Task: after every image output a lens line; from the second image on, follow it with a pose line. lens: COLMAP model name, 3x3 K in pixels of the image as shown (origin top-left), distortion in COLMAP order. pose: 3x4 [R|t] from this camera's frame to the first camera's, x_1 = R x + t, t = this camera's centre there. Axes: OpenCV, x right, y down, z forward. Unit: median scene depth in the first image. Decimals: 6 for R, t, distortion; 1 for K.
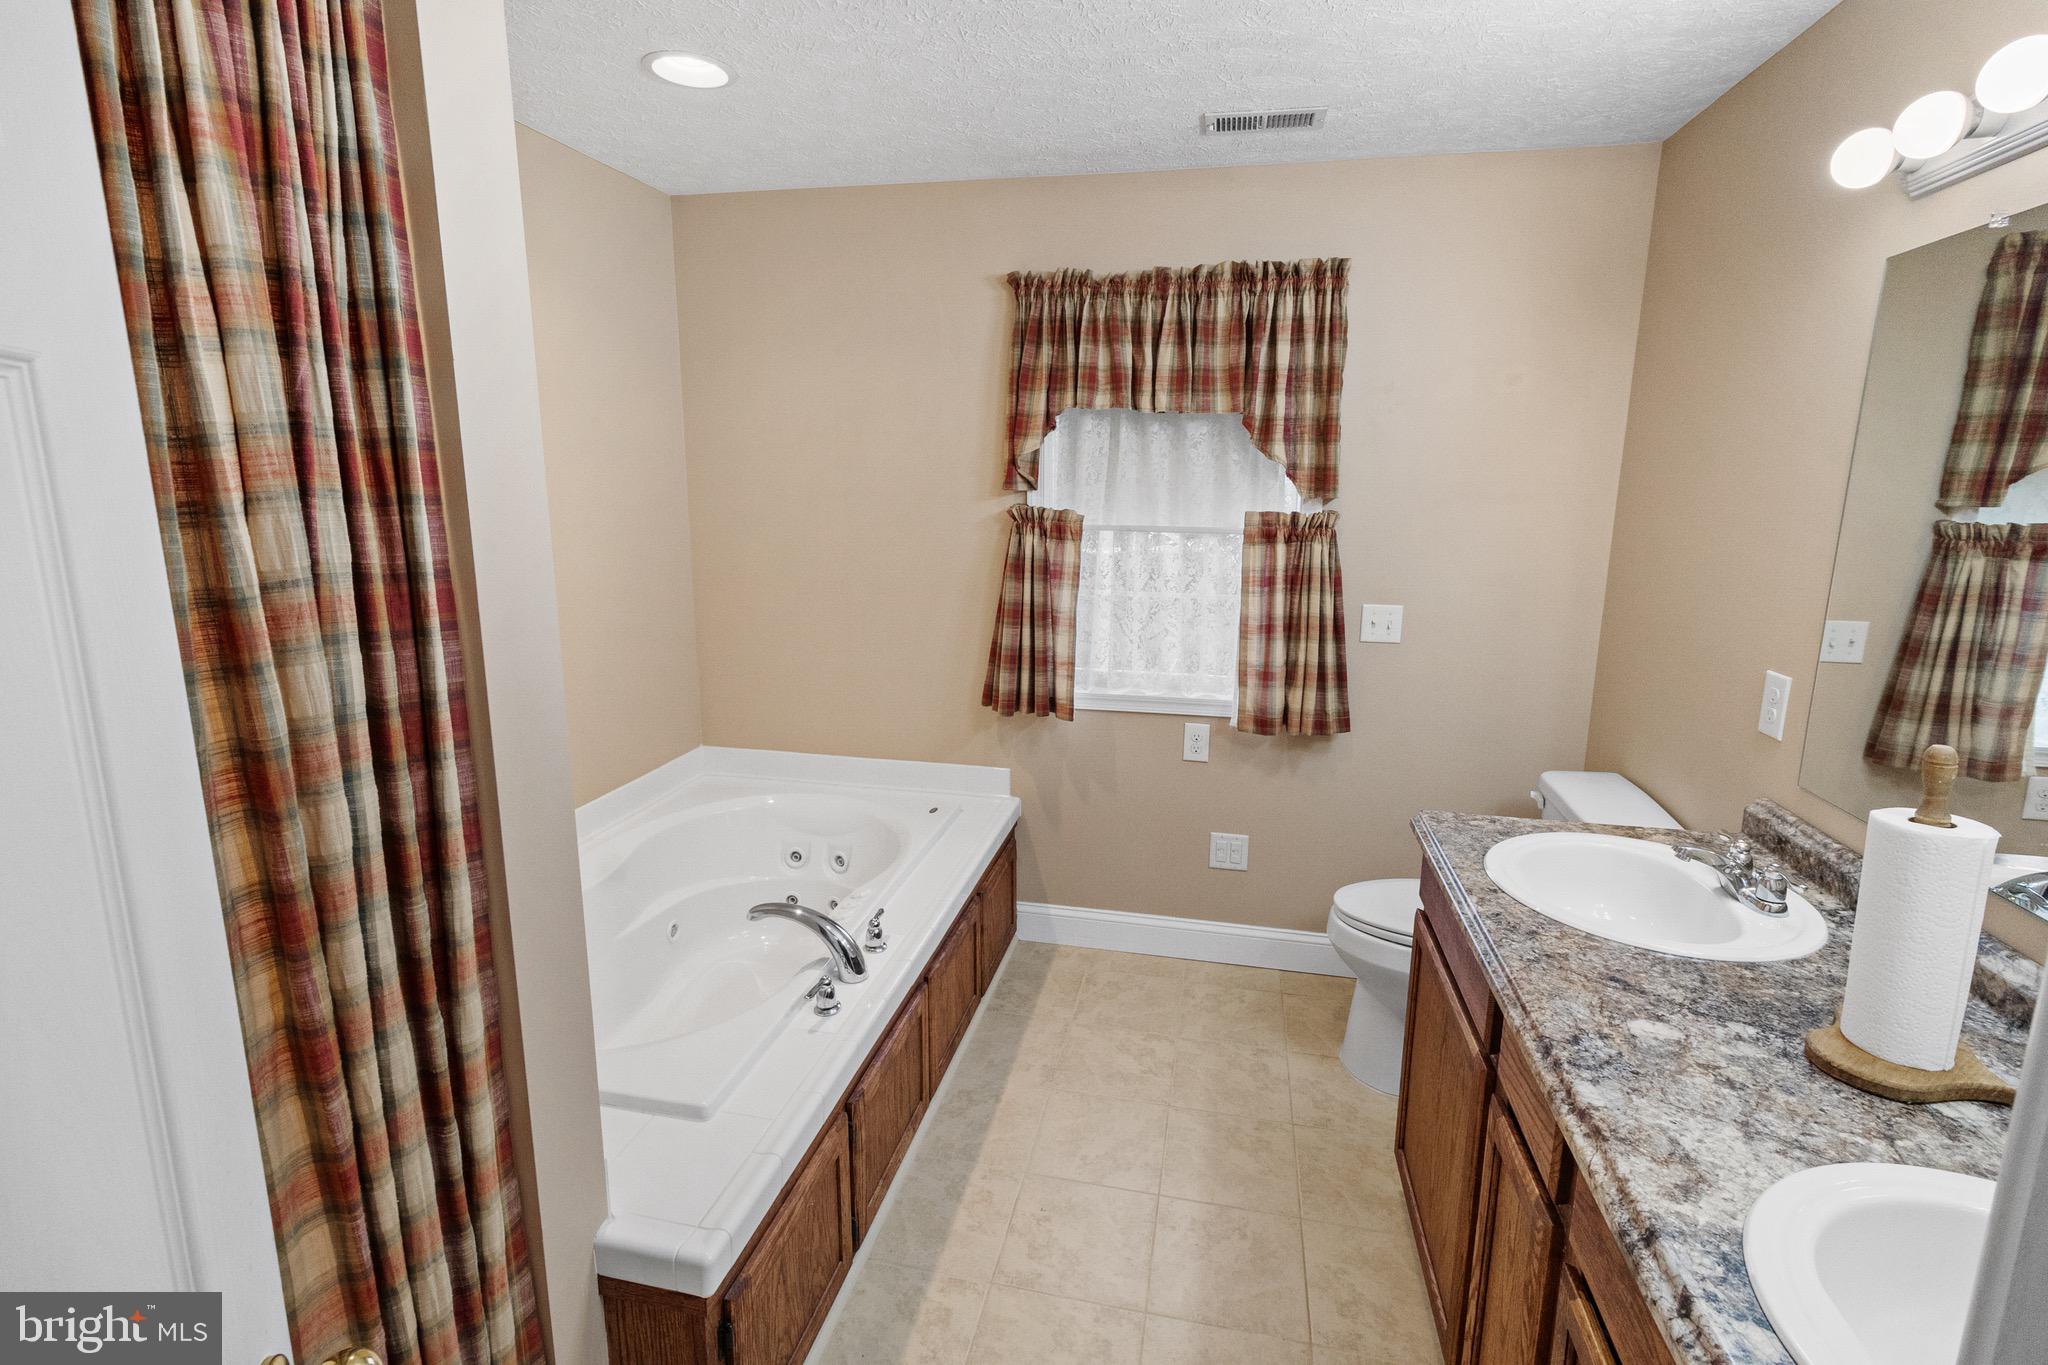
lens RADIAL K [[943.1, 0, 1016.7], [0, 943.1, 676.5], [0, 0, 1]] dist [0.007174, 0.000100]
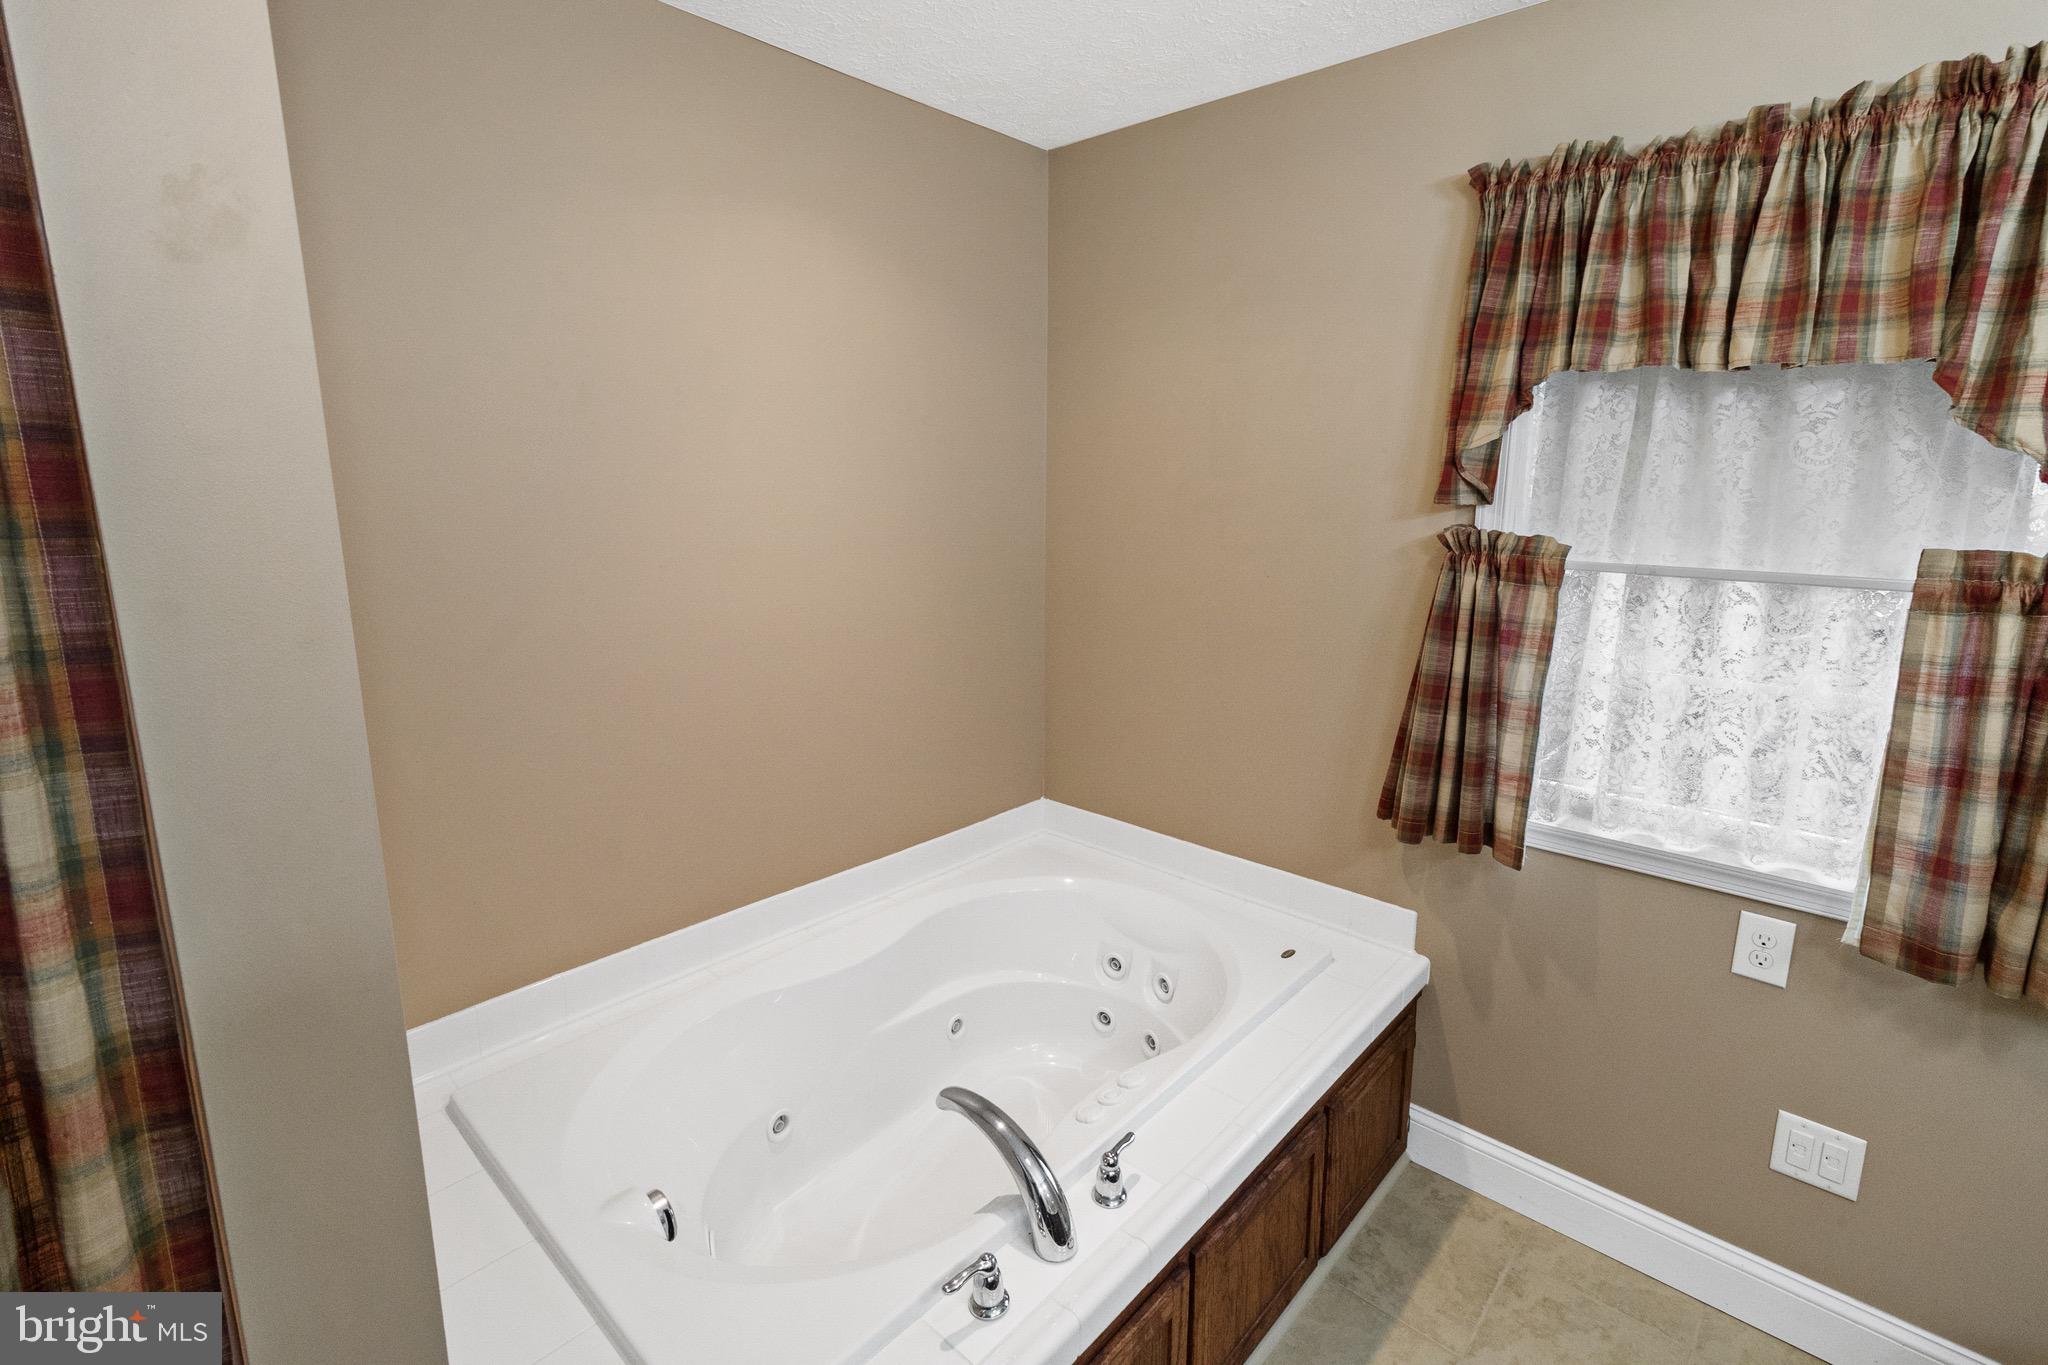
lens RADIAL K [[943.1, 0, 1029.3], [0, 943.1, 664.7], [0, 0, 1]] dist [0.007174, 0.000100]
pose [[0.874195, 0.090538, -0.477059, 0.064359], [-0.101709, 0.994811, 0.002421, -0.059467], [0.474803, 0.046404, 0.878868, 0.295233]]
